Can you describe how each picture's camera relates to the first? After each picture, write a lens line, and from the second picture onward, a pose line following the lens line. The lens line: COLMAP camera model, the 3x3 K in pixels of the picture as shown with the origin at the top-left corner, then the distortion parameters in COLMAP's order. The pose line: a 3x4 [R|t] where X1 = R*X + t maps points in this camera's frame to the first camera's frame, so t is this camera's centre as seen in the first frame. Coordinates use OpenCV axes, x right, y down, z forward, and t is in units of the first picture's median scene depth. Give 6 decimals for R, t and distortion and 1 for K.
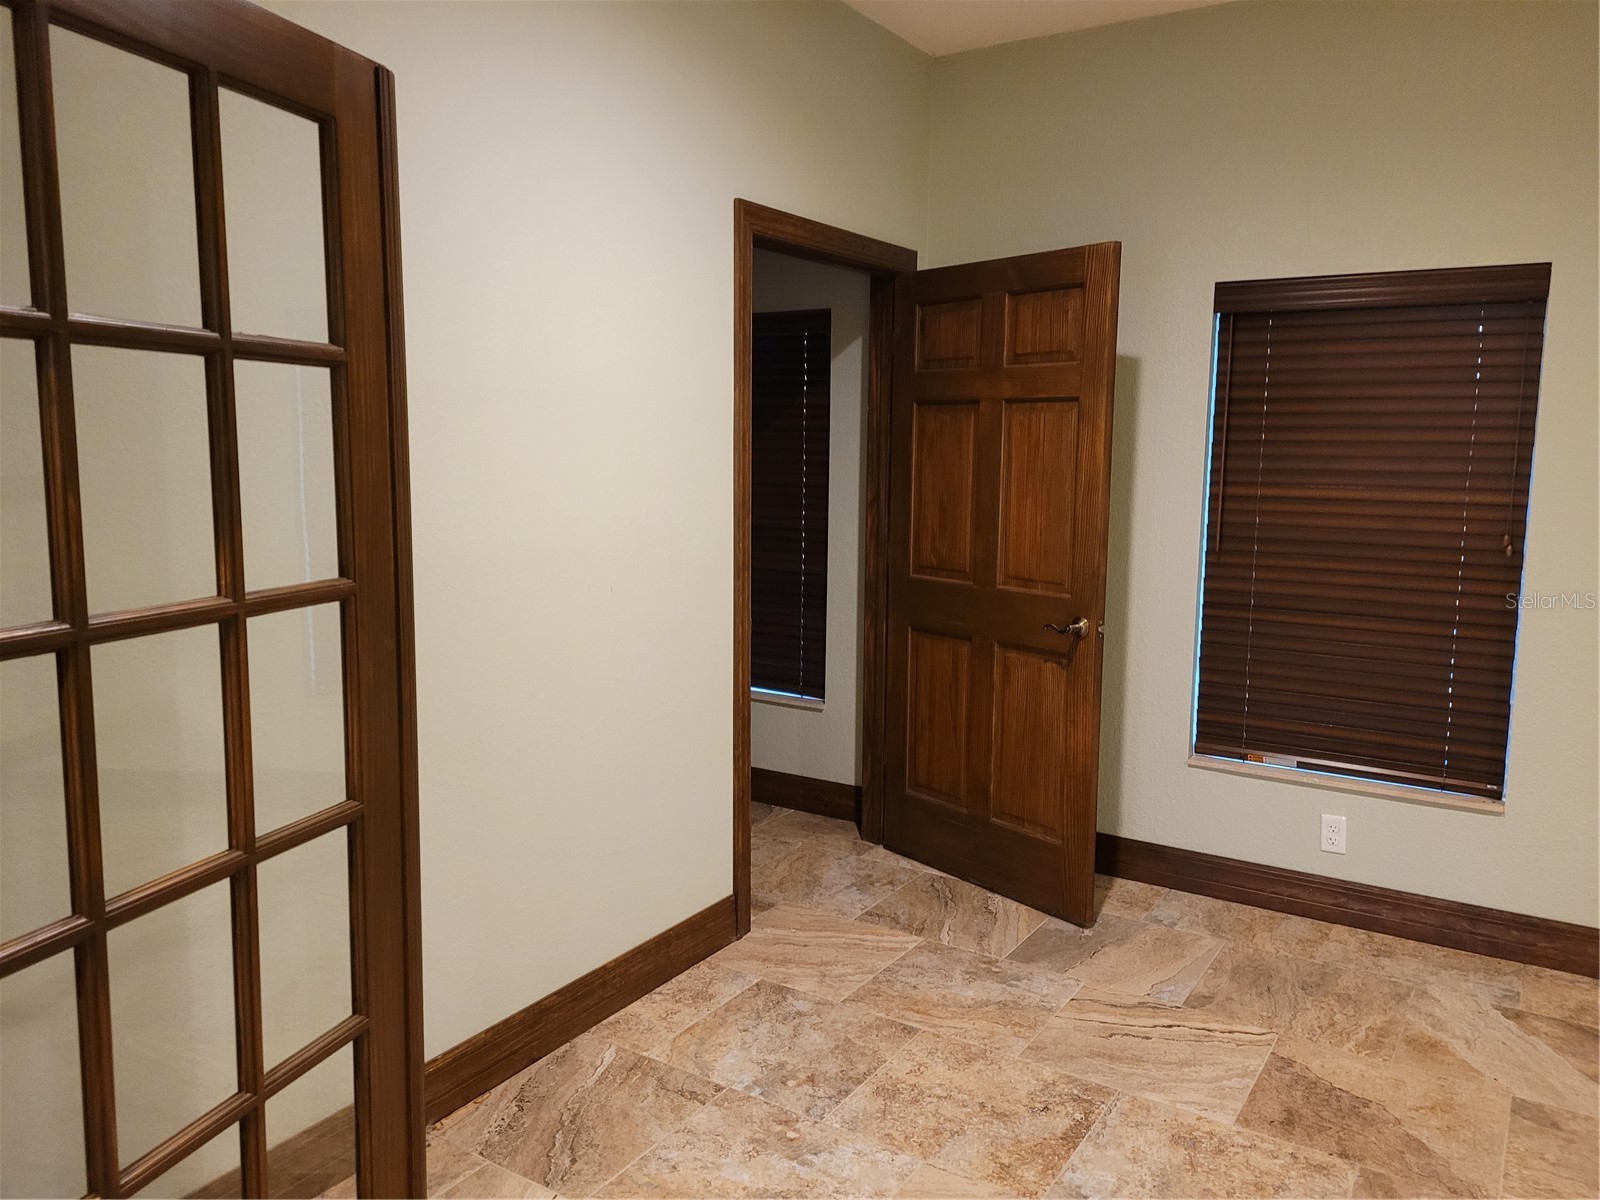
lens RADIAL K [[1191.0, 0, 798.3], [0, 1191.0, 611.2], [0, 0, 1]] dist [0.033850, -0.037158]
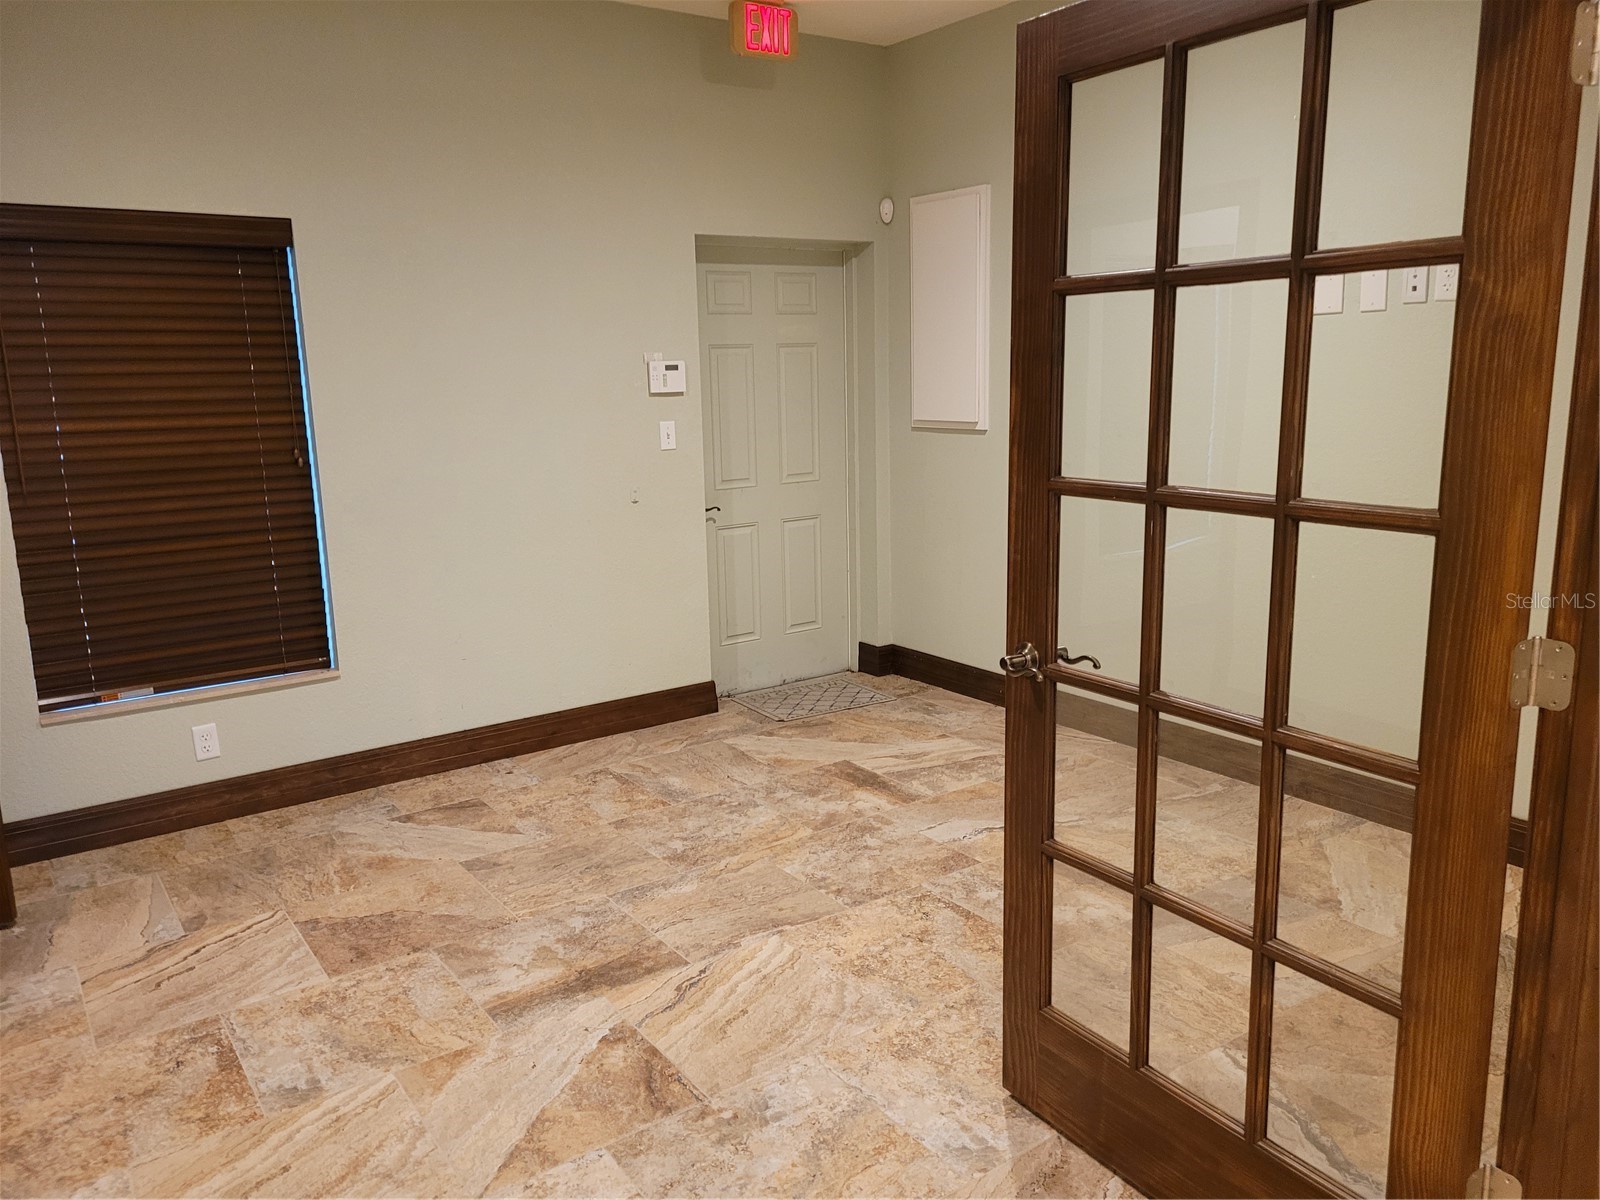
lens RADIAL K [[1191.0, 0, 797.4], [0, 1191.0, 586.6], [0, 0, 1]] dist [0.033850, -0.037158]
pose [[0.353392, -0.189328, 0.916116, -0.383579], [0.160661, 0.977038, 0.139943, -0.017472], [-0.921576, 0.097729, 0.375695, 0.113994]]
